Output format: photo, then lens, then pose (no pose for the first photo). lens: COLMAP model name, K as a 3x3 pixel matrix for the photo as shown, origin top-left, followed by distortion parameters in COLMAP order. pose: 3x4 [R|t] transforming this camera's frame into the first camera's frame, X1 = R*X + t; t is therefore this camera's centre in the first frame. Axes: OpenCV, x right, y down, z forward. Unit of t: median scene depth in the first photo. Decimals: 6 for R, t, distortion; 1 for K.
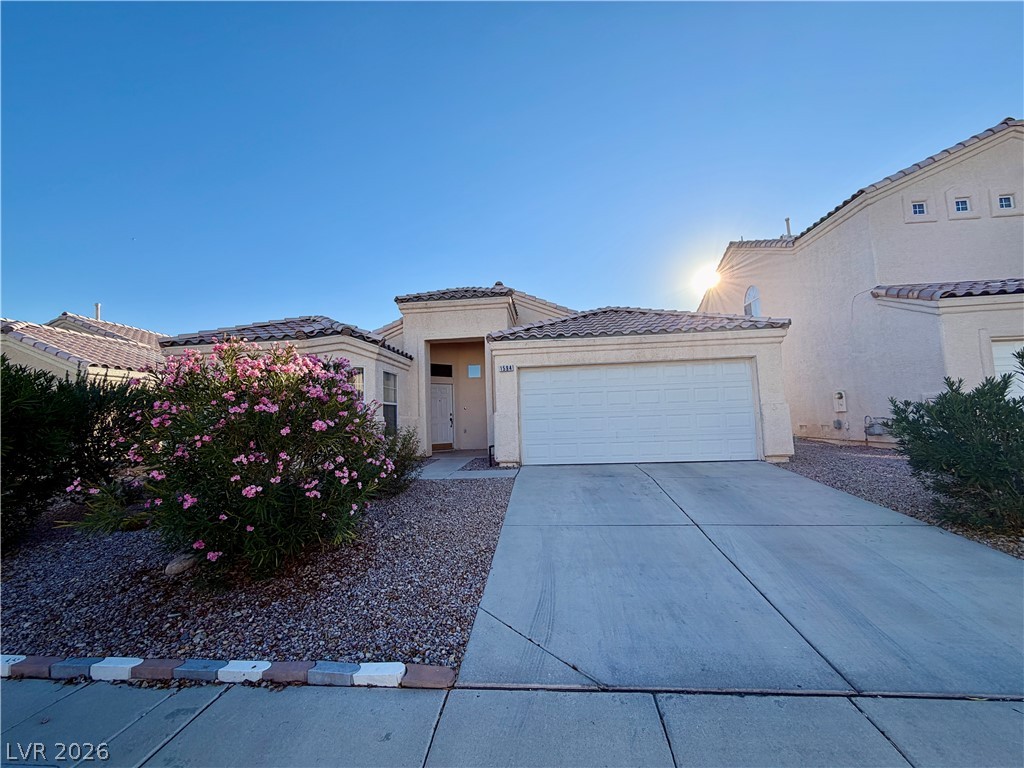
lens RADIAL K [[403.0, 0, 512.0], [0, 403.0, 384.0], [0, 0, 1]] dist [0.001233, 0.000150]
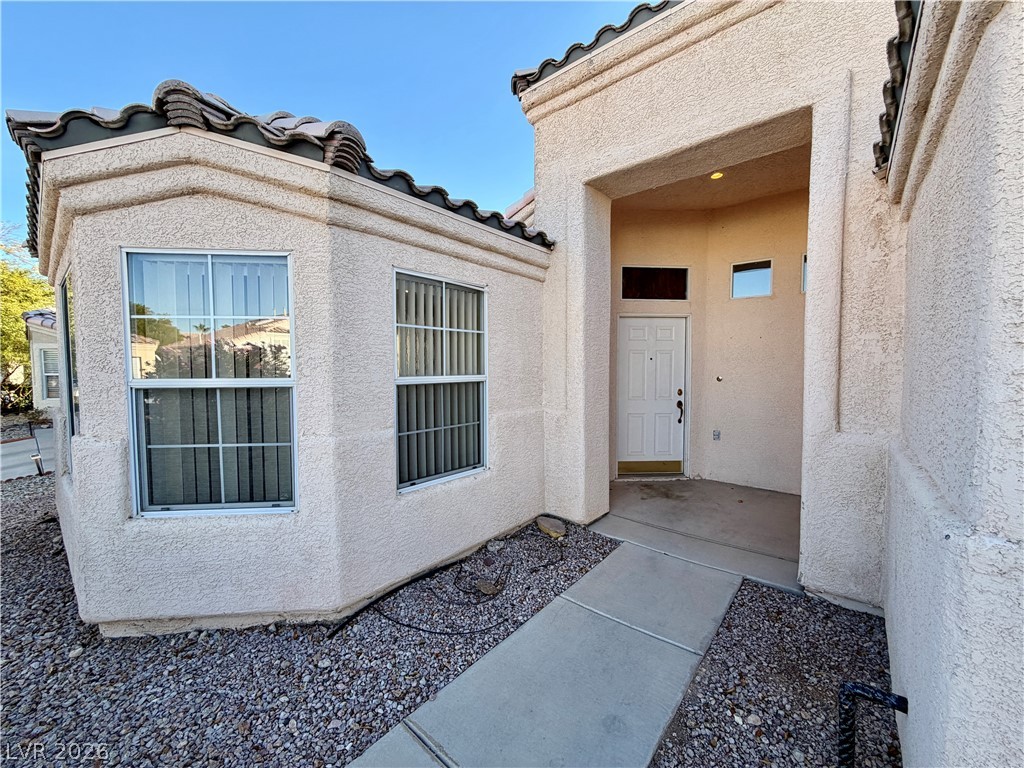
lens RADIAL K [[403.0, 0, 512.0], [0, 403.0, 384.0], [0, 0, 1]] dist [0.001233, 0.000150]
pose [[0.818686, 0.054030, -0.571694, -0.069498], [0.028497, 0.990515, 0.134421, 0.009427], [0.573534, -0.126340, 0.809381, 0.691207]]
